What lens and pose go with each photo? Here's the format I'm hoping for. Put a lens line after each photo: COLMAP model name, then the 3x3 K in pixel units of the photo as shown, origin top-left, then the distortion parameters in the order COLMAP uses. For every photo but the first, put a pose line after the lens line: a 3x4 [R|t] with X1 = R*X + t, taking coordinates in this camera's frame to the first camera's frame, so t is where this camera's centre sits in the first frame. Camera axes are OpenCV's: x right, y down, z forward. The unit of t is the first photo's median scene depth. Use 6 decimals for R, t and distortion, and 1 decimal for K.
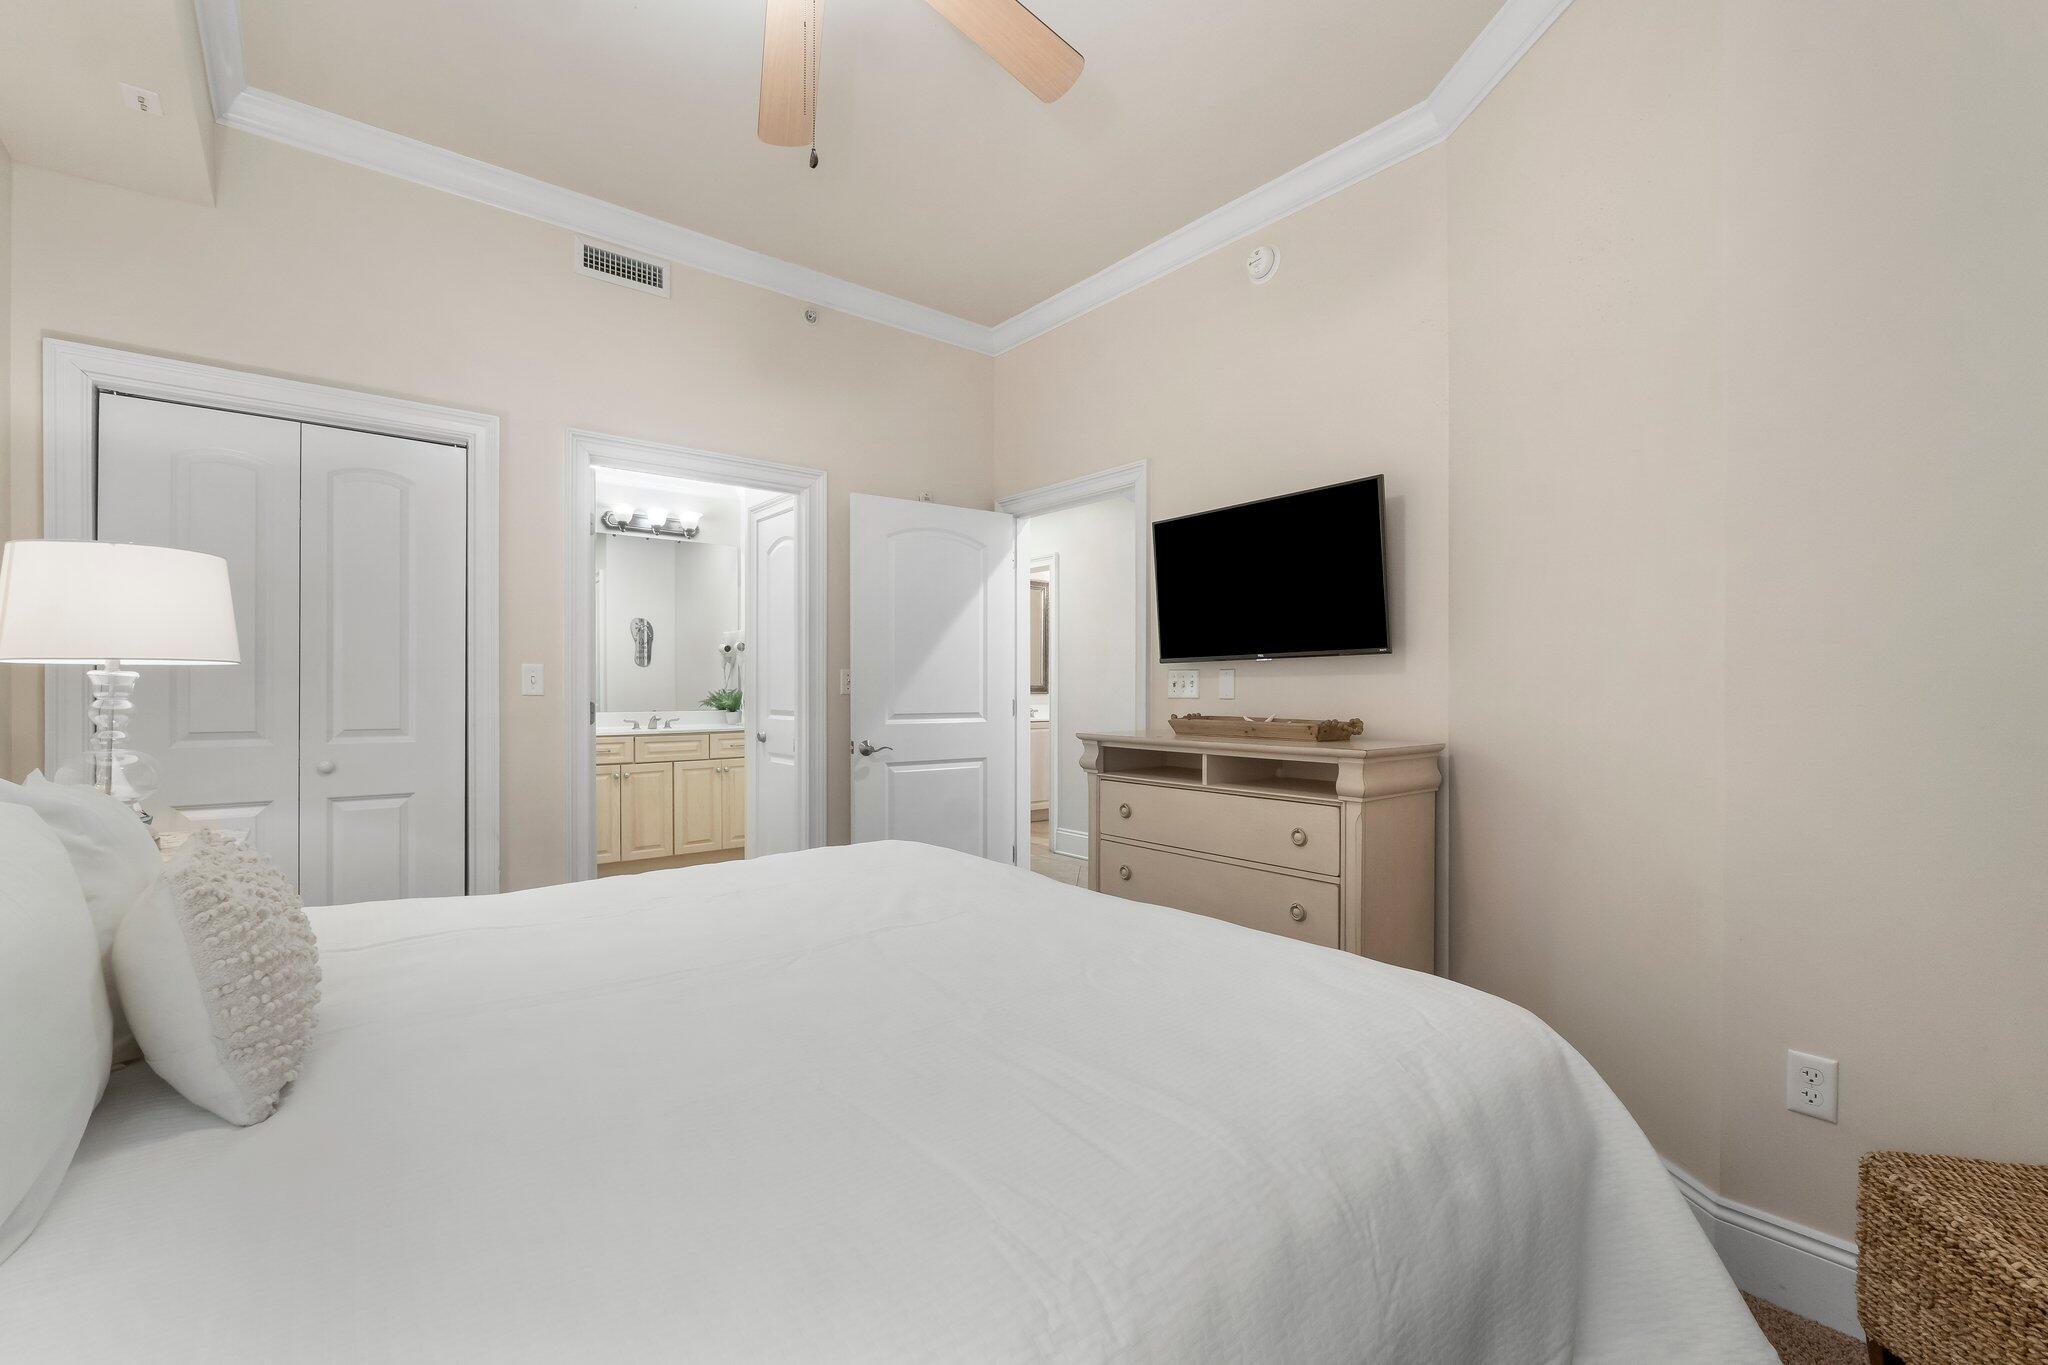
lens RADIAL K [[866.4, 0, 1036.3], [0, 866.4, 686.7], [0, 0, 1]] dist [-0.007990, 0.000681]
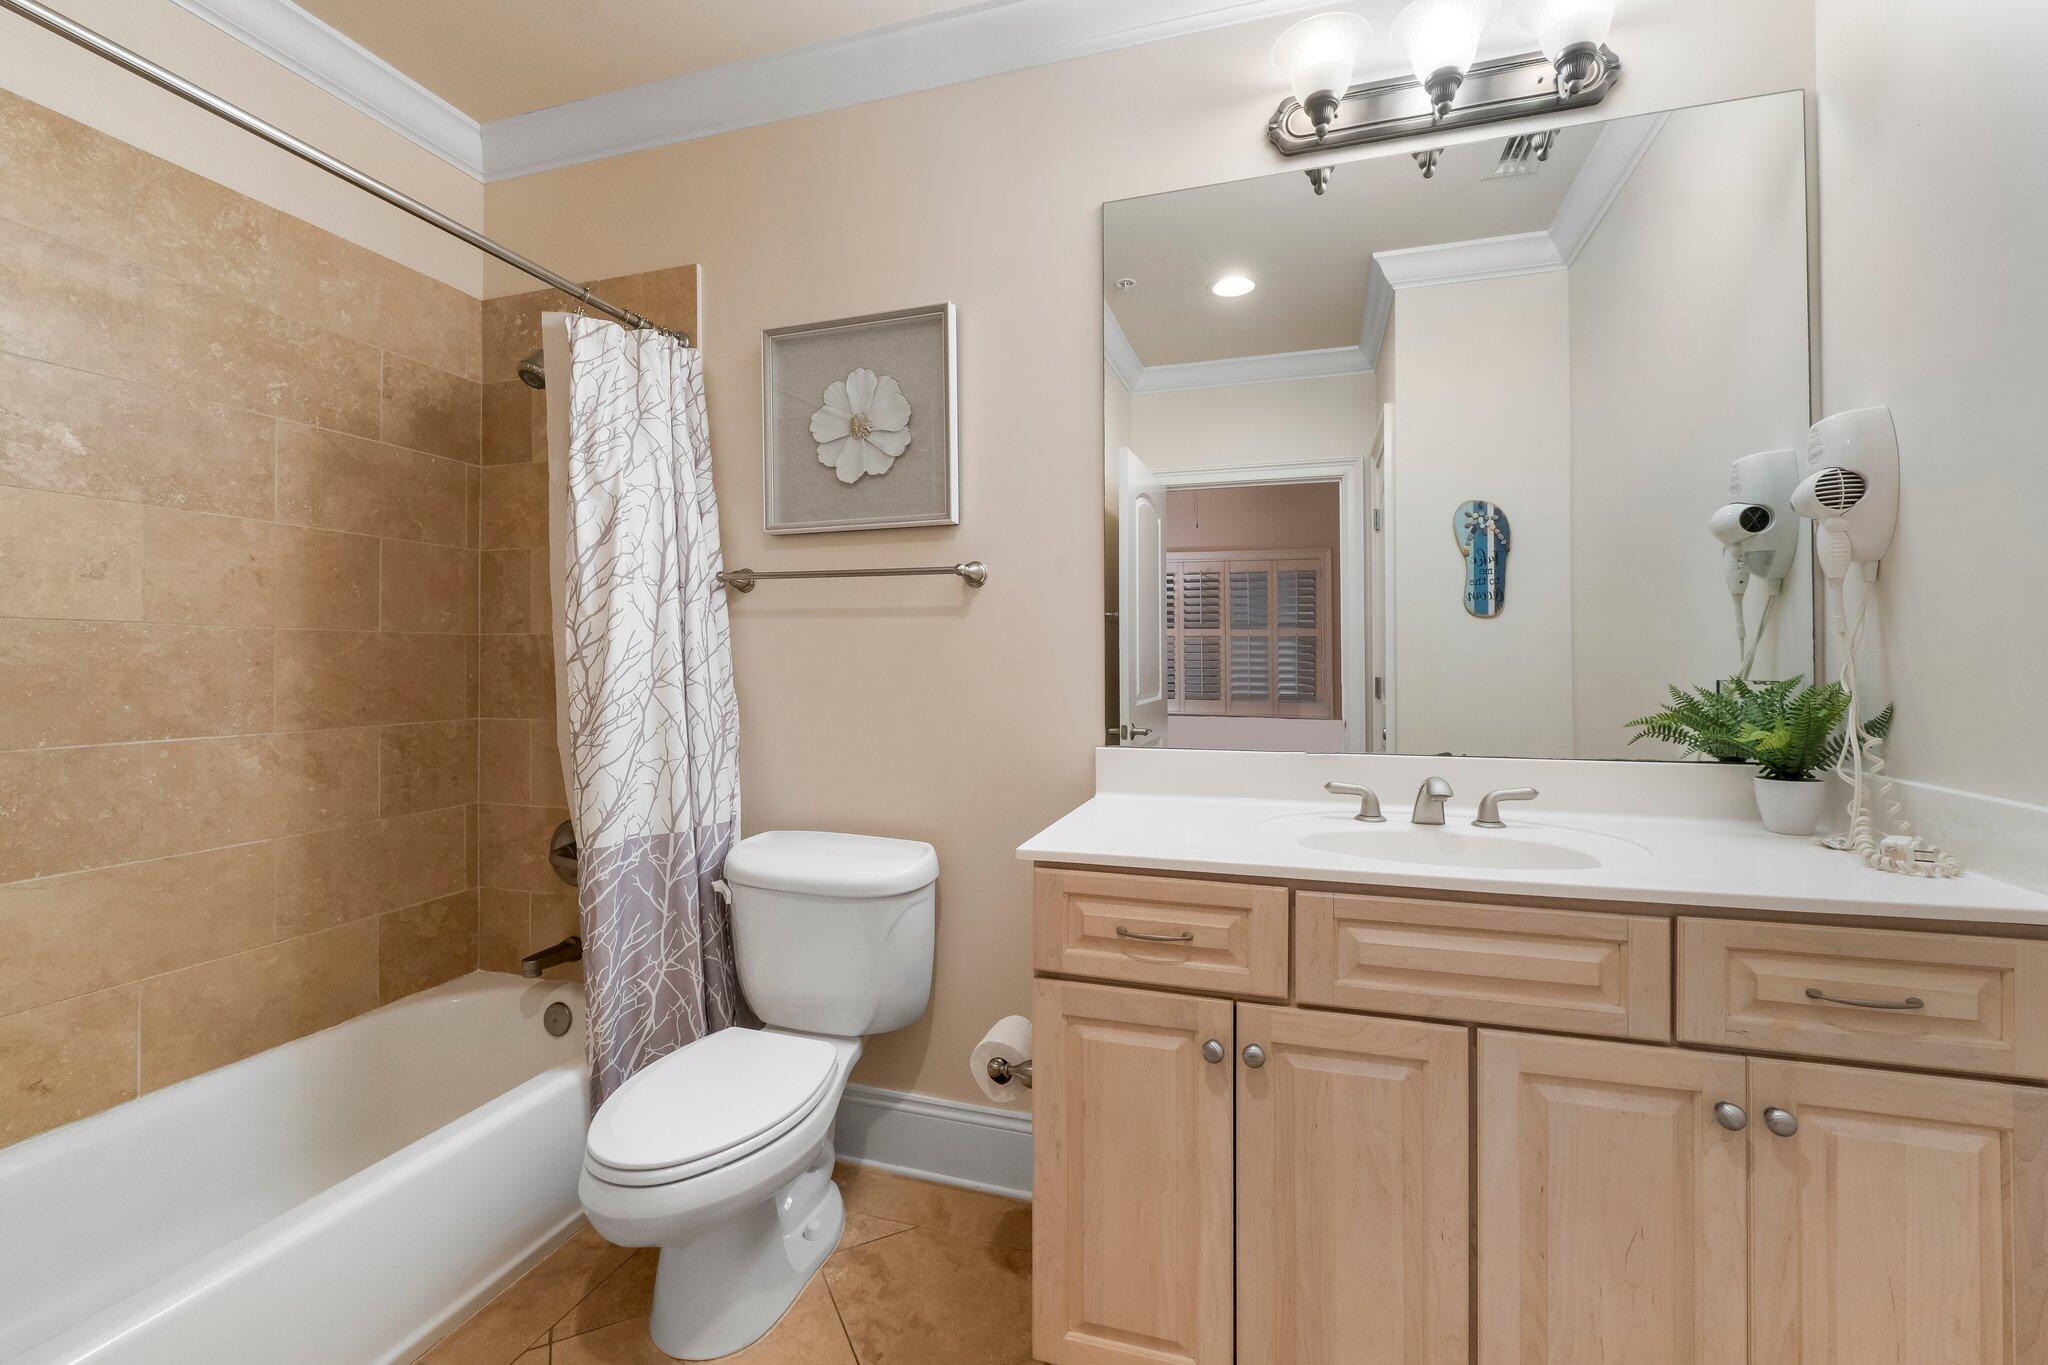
lens RADIAL K [[866.4, 0, 1024.0], [0, 866.4, 668.1], [0, 0, 1]] dist [-0.007990, 0.000681]
pose [[0.537882, 0.002029, -0.843018, -0.270659], [0.002870, 0.999987, 0.004238, -0.001667], [0.843015, -0.004699, 0.537869, 0.713852]]
